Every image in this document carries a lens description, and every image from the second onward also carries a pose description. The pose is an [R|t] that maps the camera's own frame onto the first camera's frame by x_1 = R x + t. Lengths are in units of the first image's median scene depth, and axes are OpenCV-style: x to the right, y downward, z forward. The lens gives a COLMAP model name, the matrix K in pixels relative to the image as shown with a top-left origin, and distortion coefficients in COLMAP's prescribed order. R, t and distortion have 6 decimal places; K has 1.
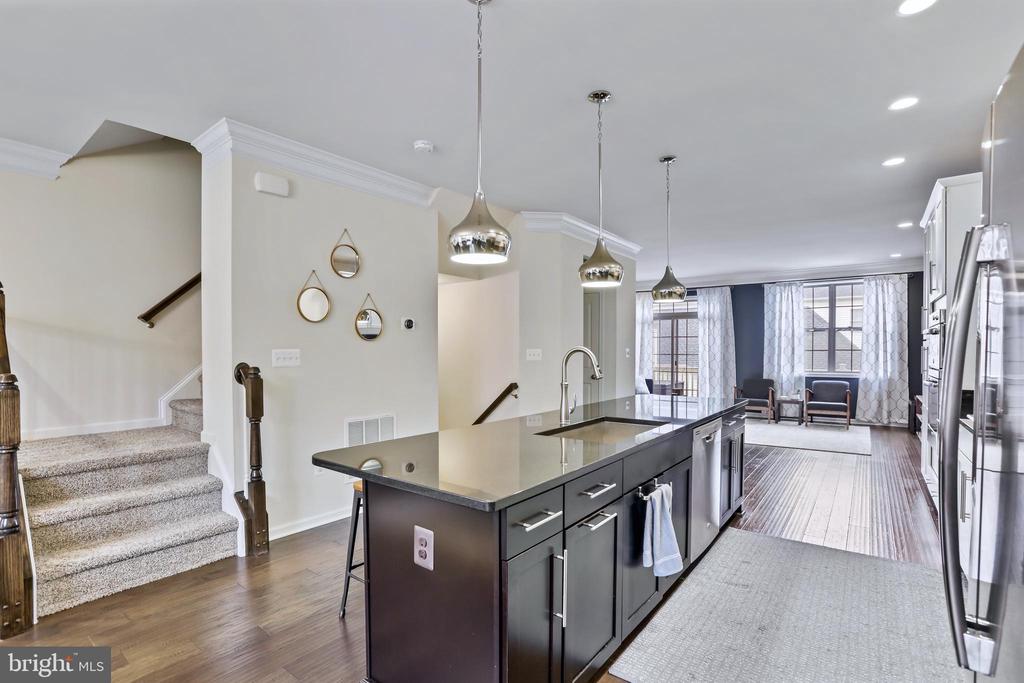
lens RADIAL K [[488.3, 0, 514.2], [0, 488.3, 356.0], [0, 0, 1]] dist [-0.064729, 0.033203]
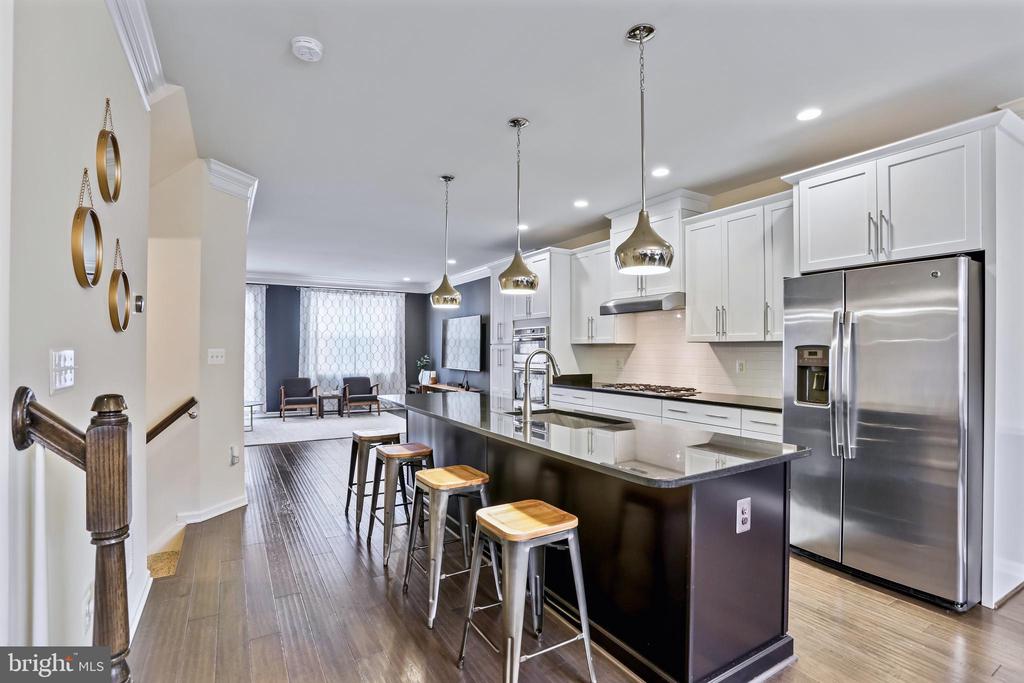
lens RADIAL K [[478.3, 0, 512.0], [0, 478.3, 341.5], [0, 0, 1]] dist [-0.074635, 0.030857]
pose [[0.386073, 0.019857, 0.922255, -0.270121], [0.008433, 0.999651, -0.025053, -0.002403], [-0.922430, 0.017449, 0.385770, 0.194594]]
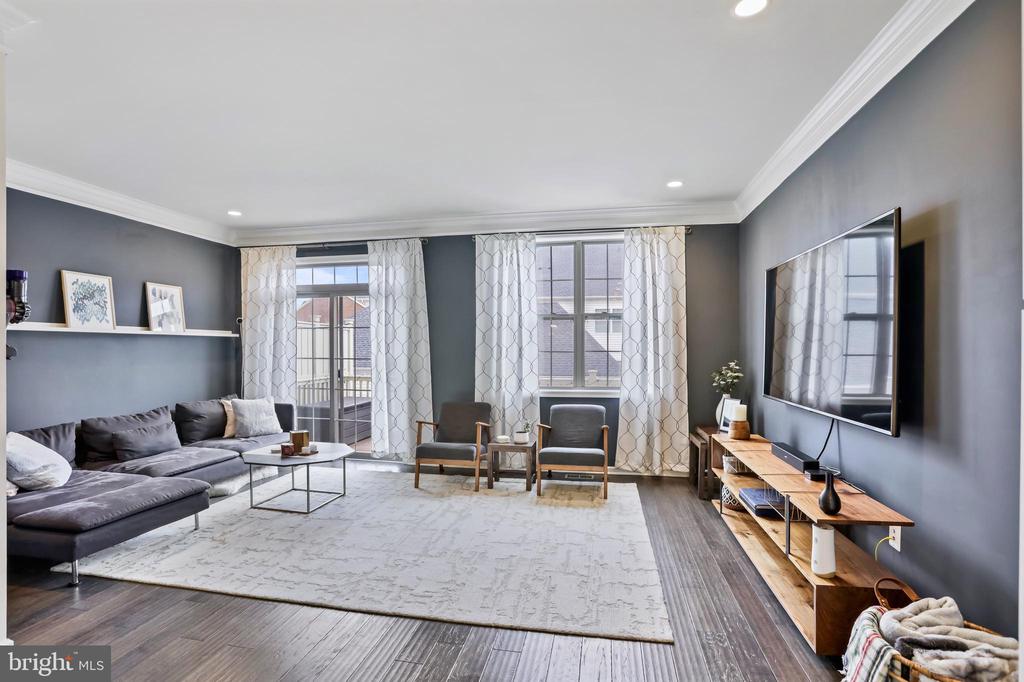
lens RADIAL K [[478.3, 0, 512.0], [0, 478.3, 341.0], [0, 0, 1]] dist [-0.074635, 0.030857]
pose [[0.902132, 0.008216, 0.431382, 0.343673], [0.005062, 0.999548, -0.029624, -0.008358], [-0.431431, 0.028908, 0.901683, 0.515558]]
